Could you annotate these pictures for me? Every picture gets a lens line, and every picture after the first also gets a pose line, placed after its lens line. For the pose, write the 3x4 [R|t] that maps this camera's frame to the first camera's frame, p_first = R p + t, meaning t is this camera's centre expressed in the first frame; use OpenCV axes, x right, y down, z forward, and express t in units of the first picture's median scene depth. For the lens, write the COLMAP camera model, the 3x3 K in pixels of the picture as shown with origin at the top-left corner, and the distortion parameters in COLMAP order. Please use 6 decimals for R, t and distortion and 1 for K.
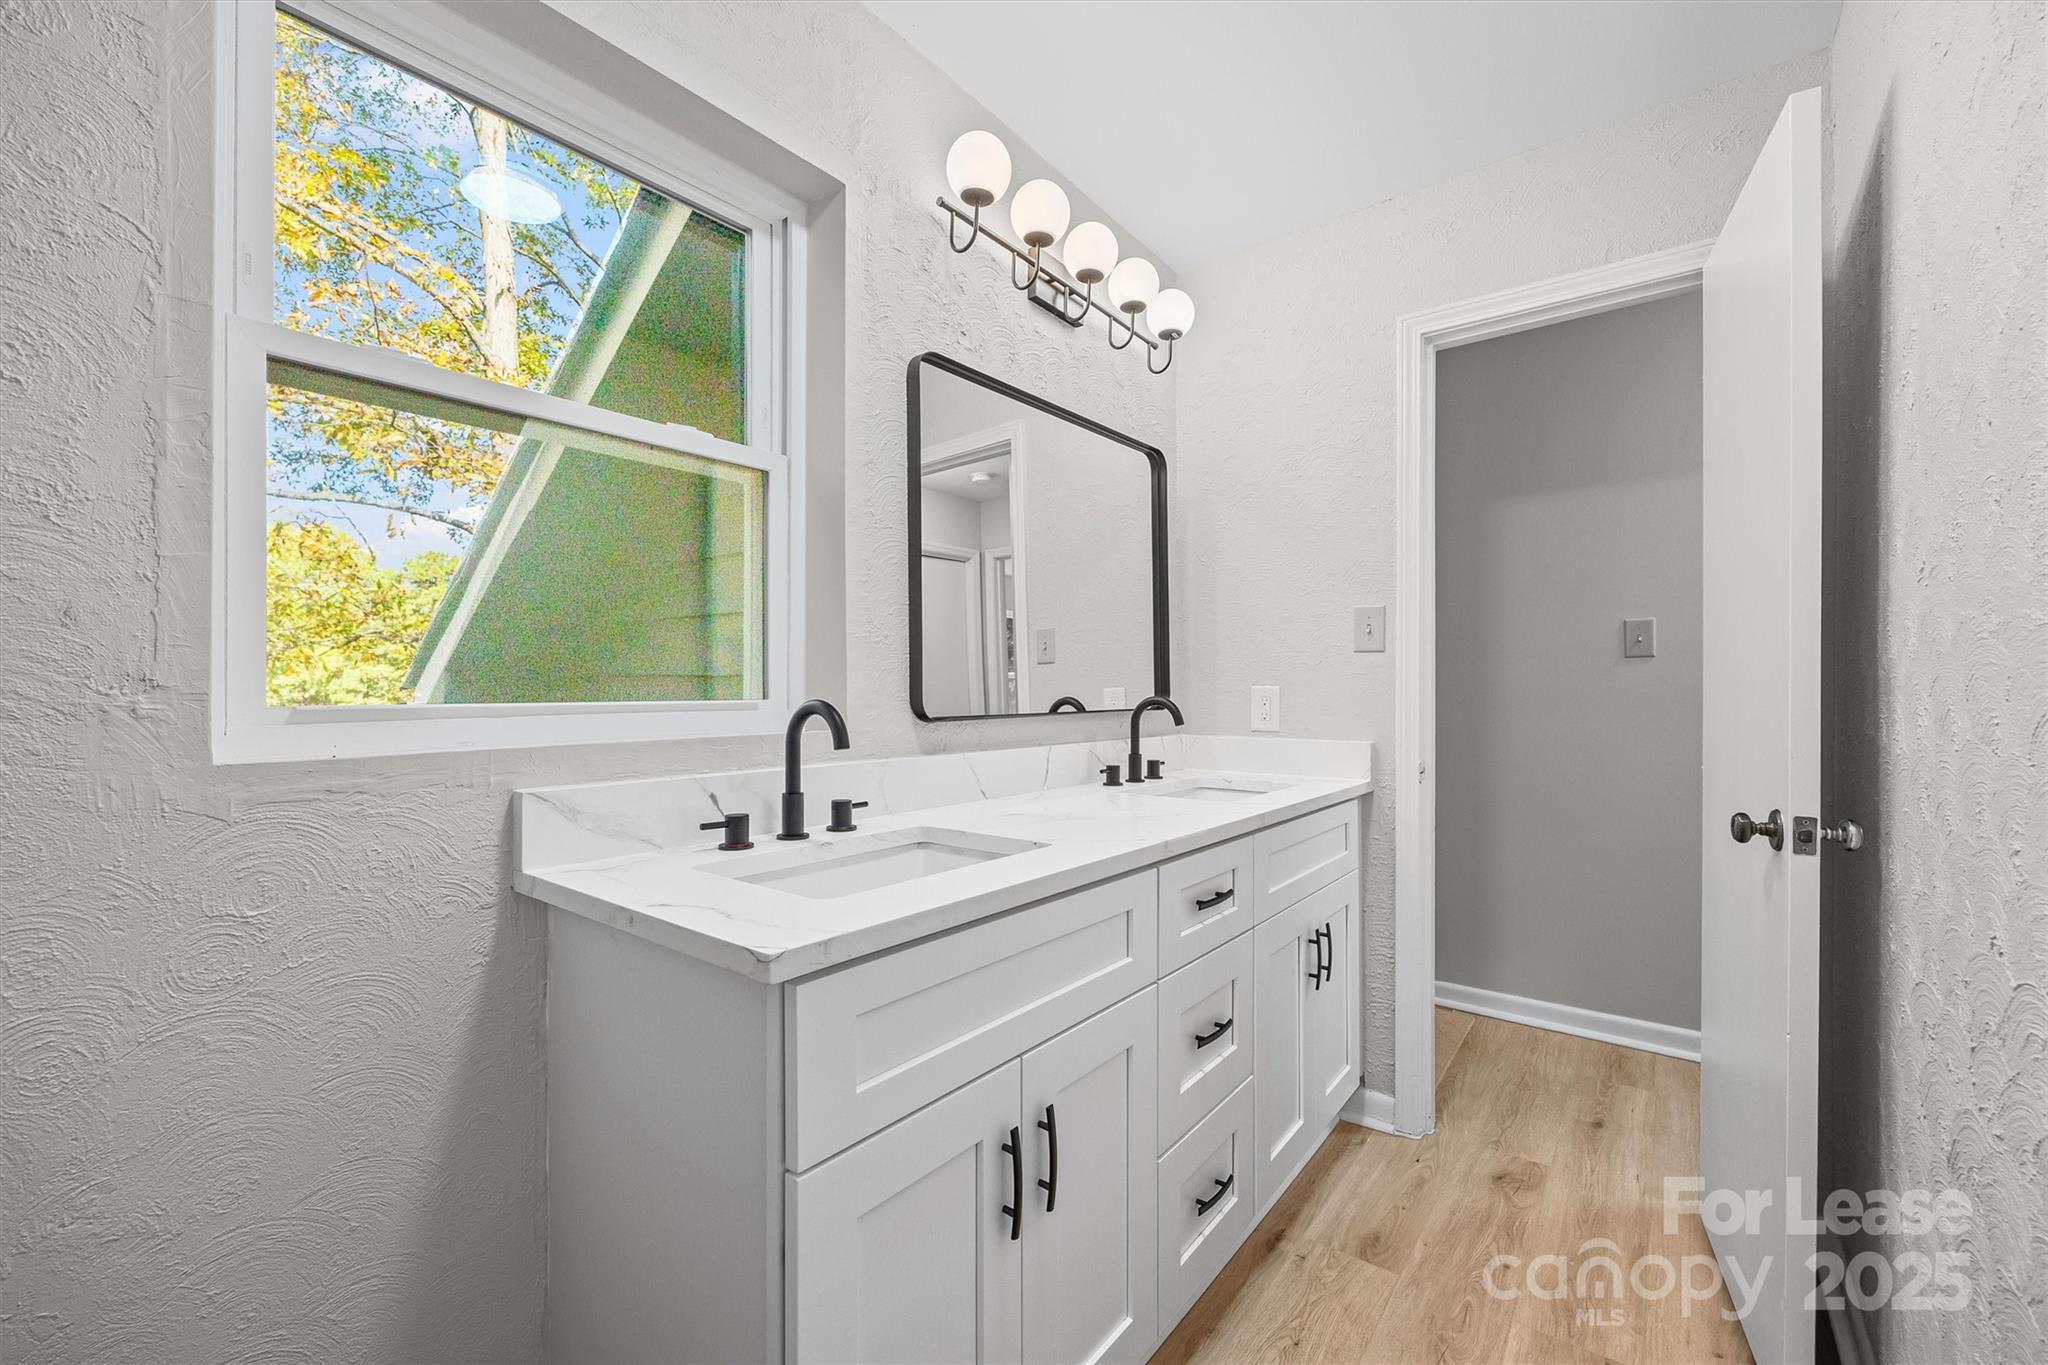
lens RADIAL K [[839.6, 0, 1025.6], [0, 839.6, 679.7], [0, 0, 1]] dist [-0.002872, 0.000235]
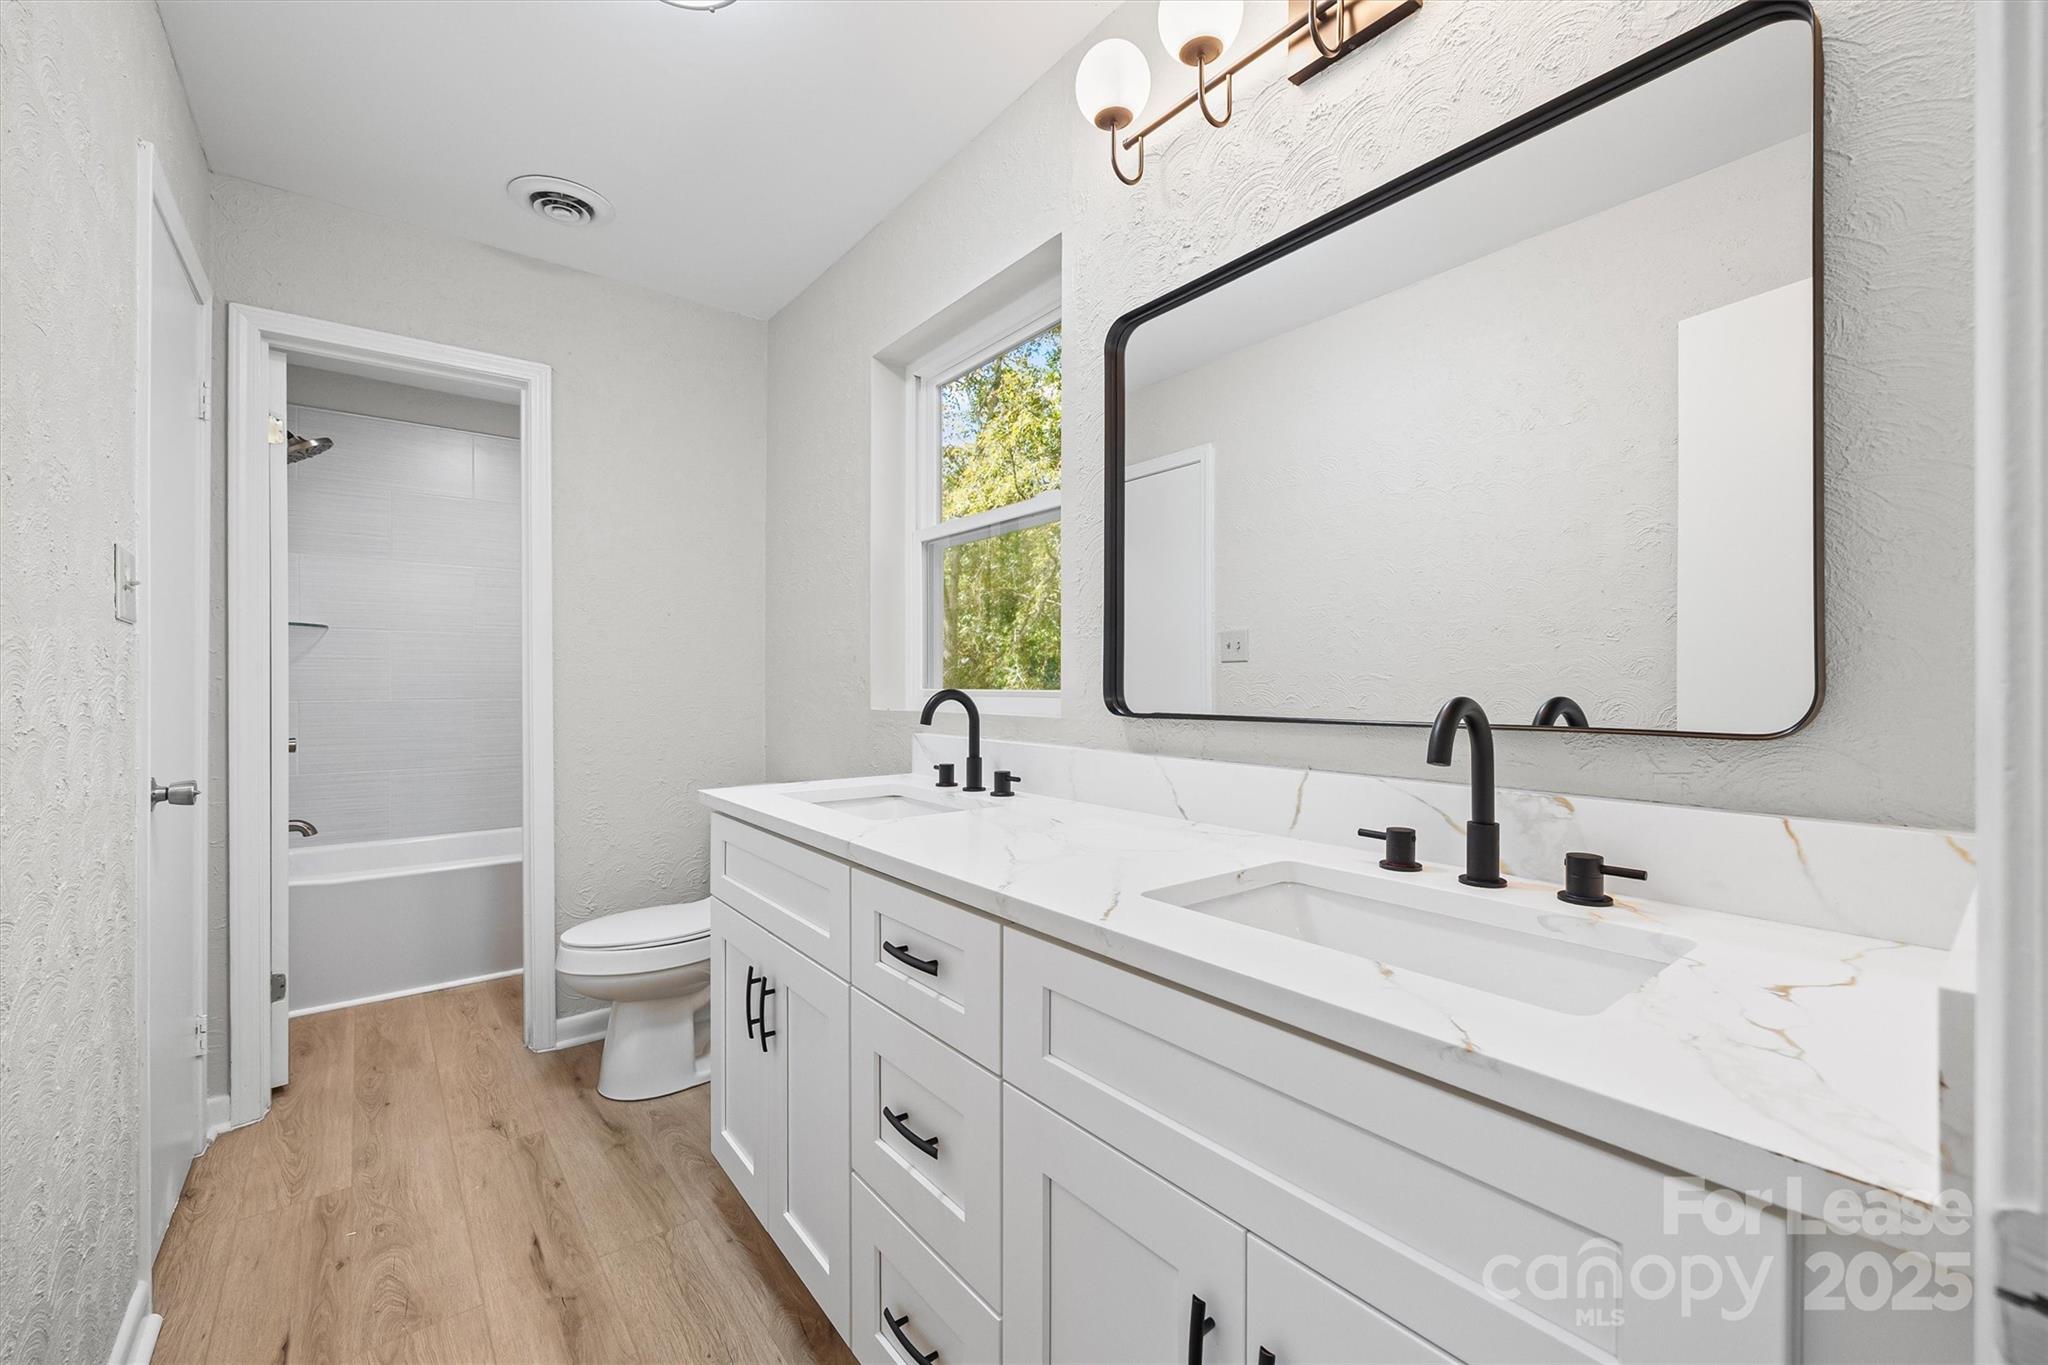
lens RADIAL K [[839.6, 0, 1026.0], [0, 839.6, 691.4], [0, 0, 1]] dist [-0.002872, 0.000235]
pose [[-0.234417, -0.002093, -0.972134, 0.805497], [0.000170, 0.999998, -0.002194, 0.024555], [0.972136, -0.000679, -0.234416, 1.105184]]
